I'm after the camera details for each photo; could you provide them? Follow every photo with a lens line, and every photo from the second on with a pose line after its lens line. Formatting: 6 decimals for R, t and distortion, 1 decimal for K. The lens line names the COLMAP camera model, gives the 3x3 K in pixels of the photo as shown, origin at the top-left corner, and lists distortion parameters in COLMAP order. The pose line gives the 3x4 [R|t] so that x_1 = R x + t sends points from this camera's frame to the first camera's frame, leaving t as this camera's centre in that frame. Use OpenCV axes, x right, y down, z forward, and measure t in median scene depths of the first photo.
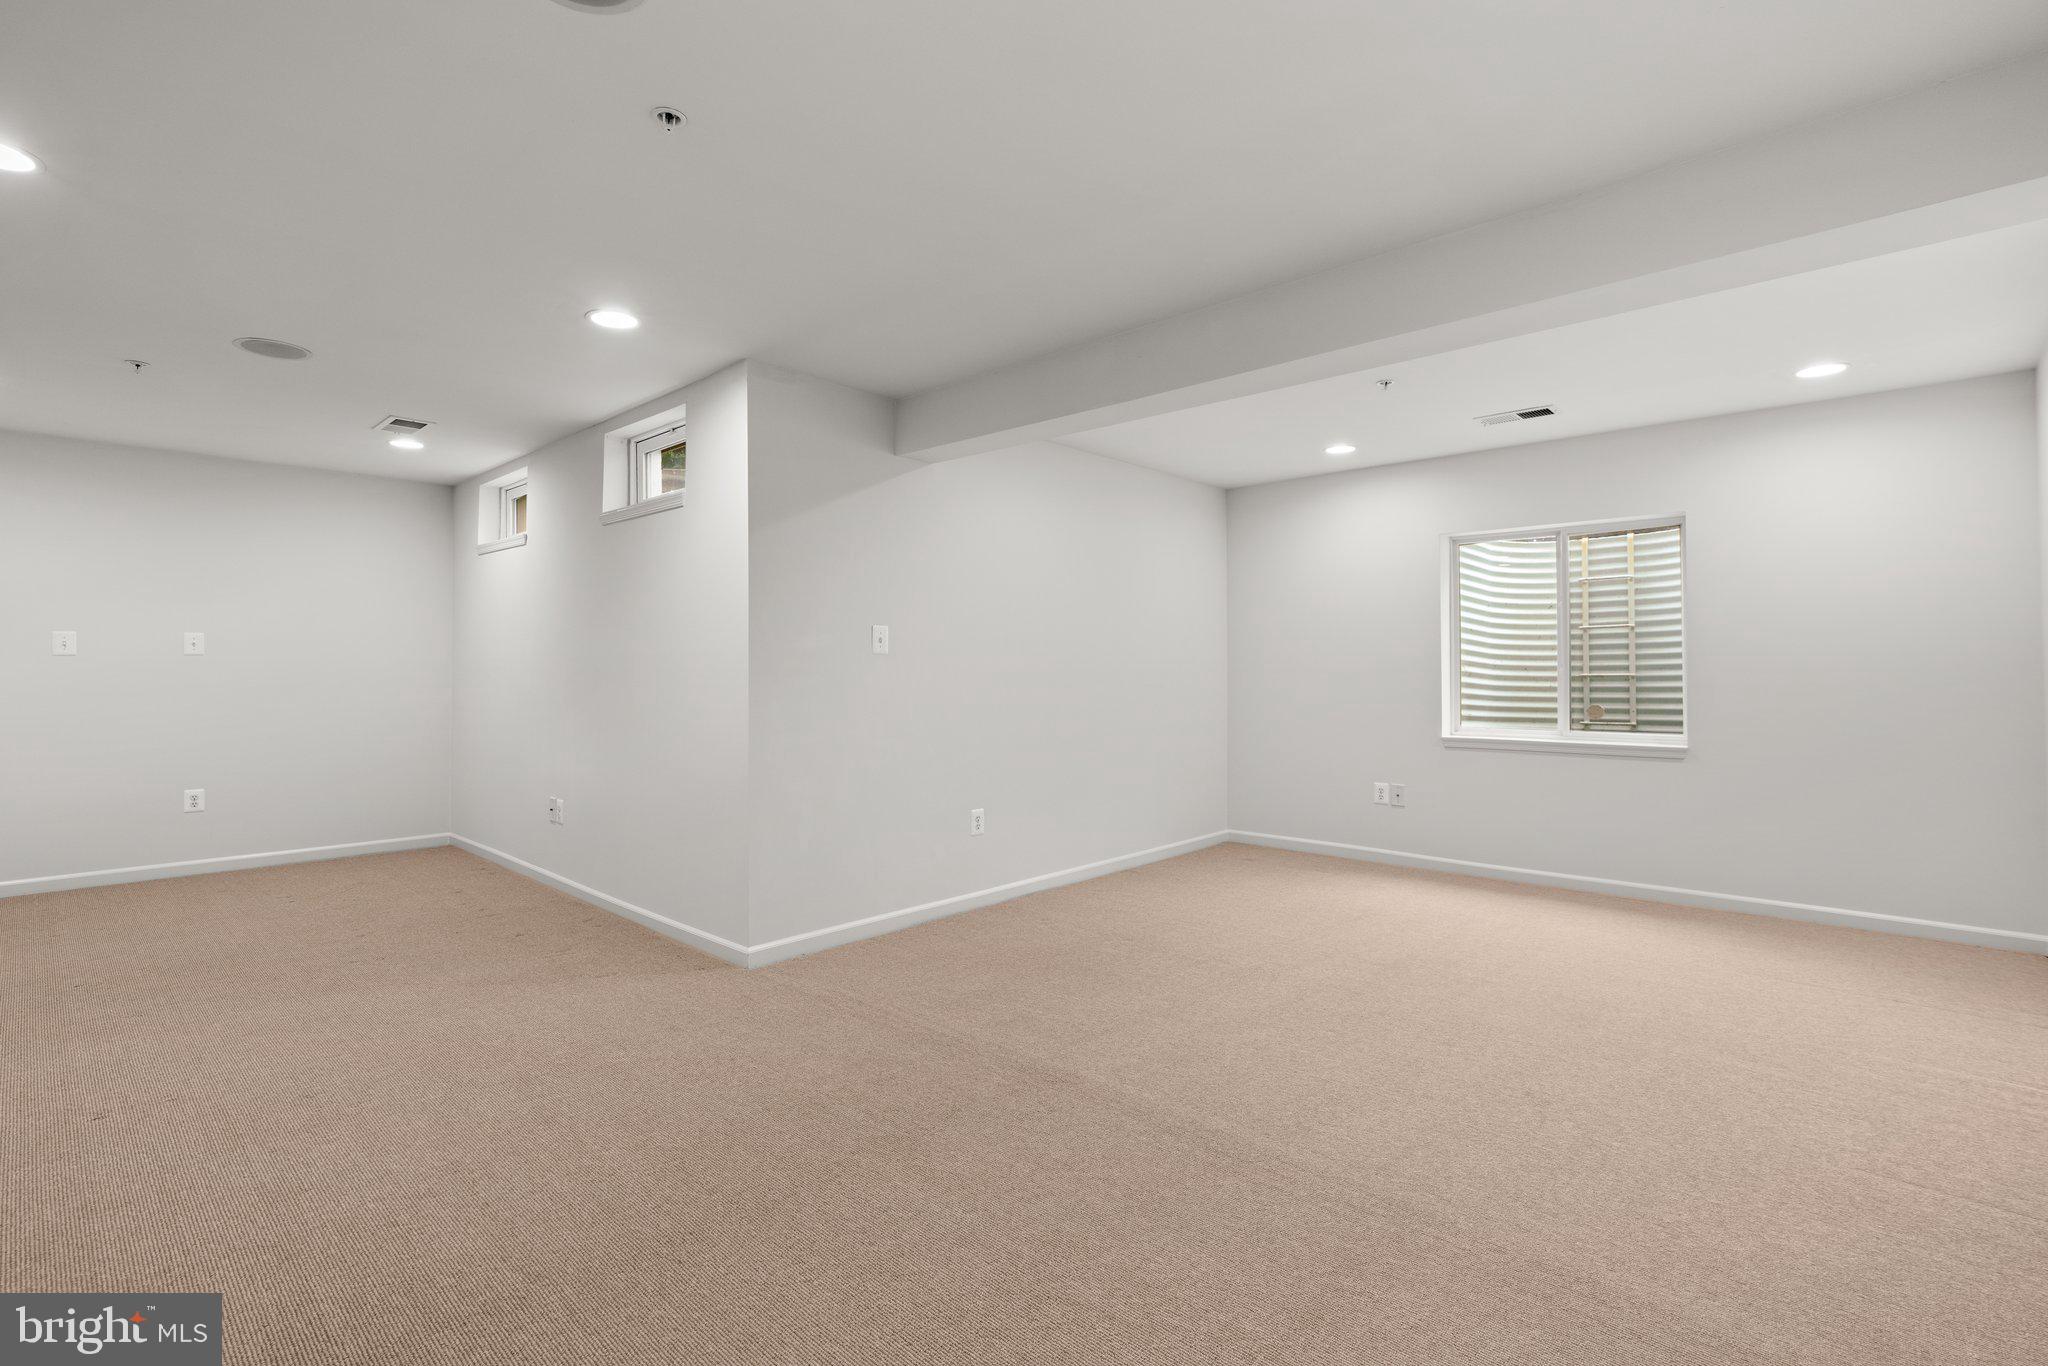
lens RADIAL K [[926.0, 0, 1015.6], [0, 926.0, 655.8], [0, 0, 1]] dist [-0.013121, 0.005674]
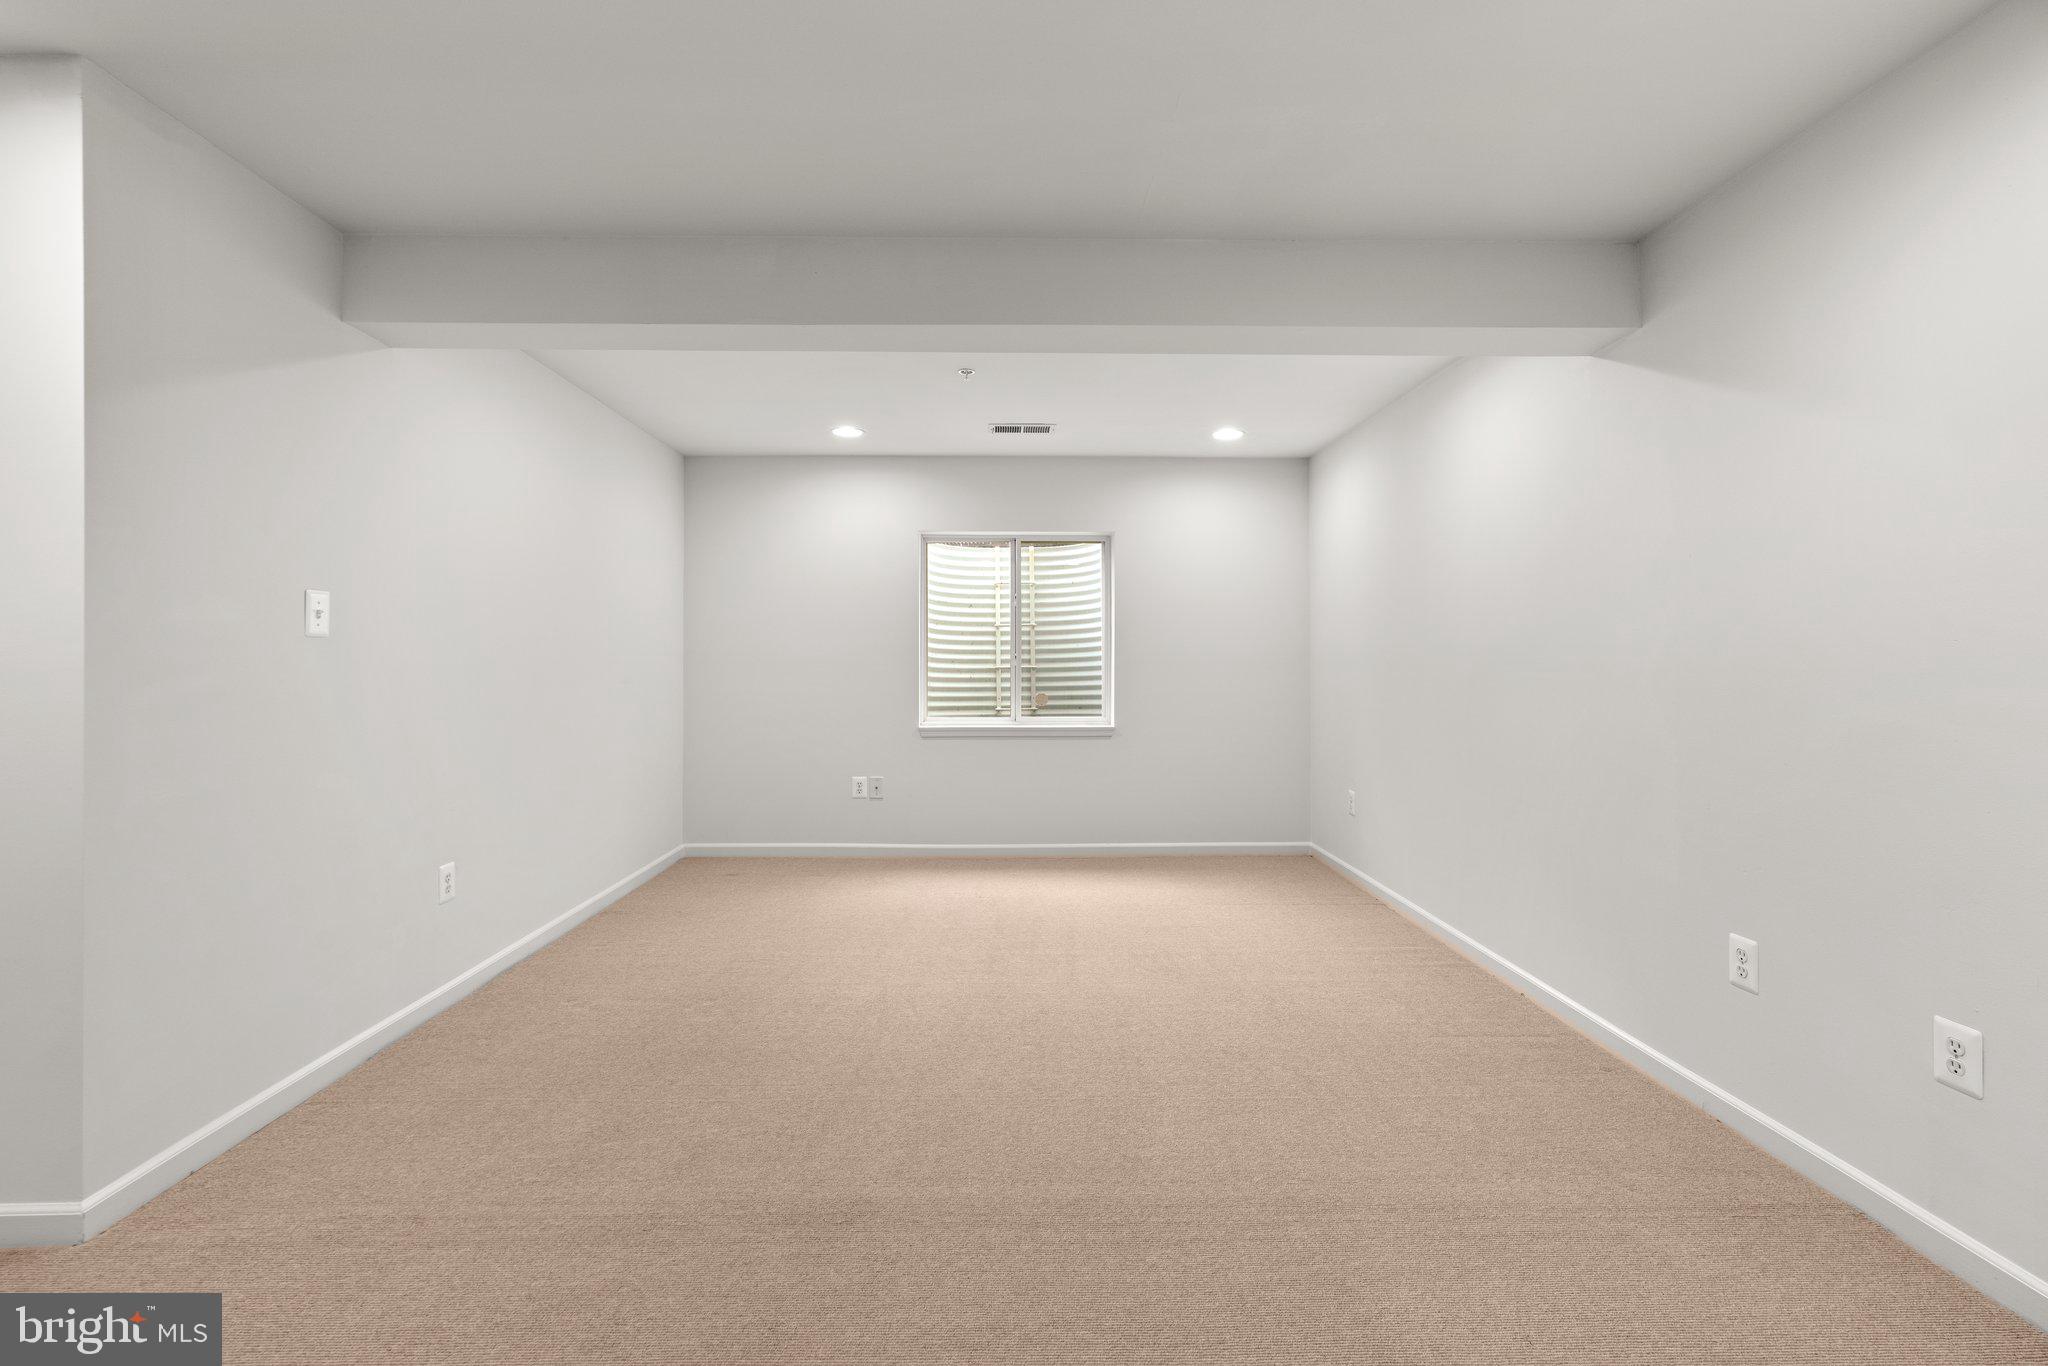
lens RADIAL K [[926.0, 0, 999.5], [0, 926.0, 649.8], [0, 0, 1]] dist [-0.013121, 0.005674]
pose [[0.723469, 0.009773, 0.690288, -0.199692], [-0.010705, 0.999938, -0.002938, 0.003590], [-0.690274, -0.005264, 0.723529, 0.201751]]
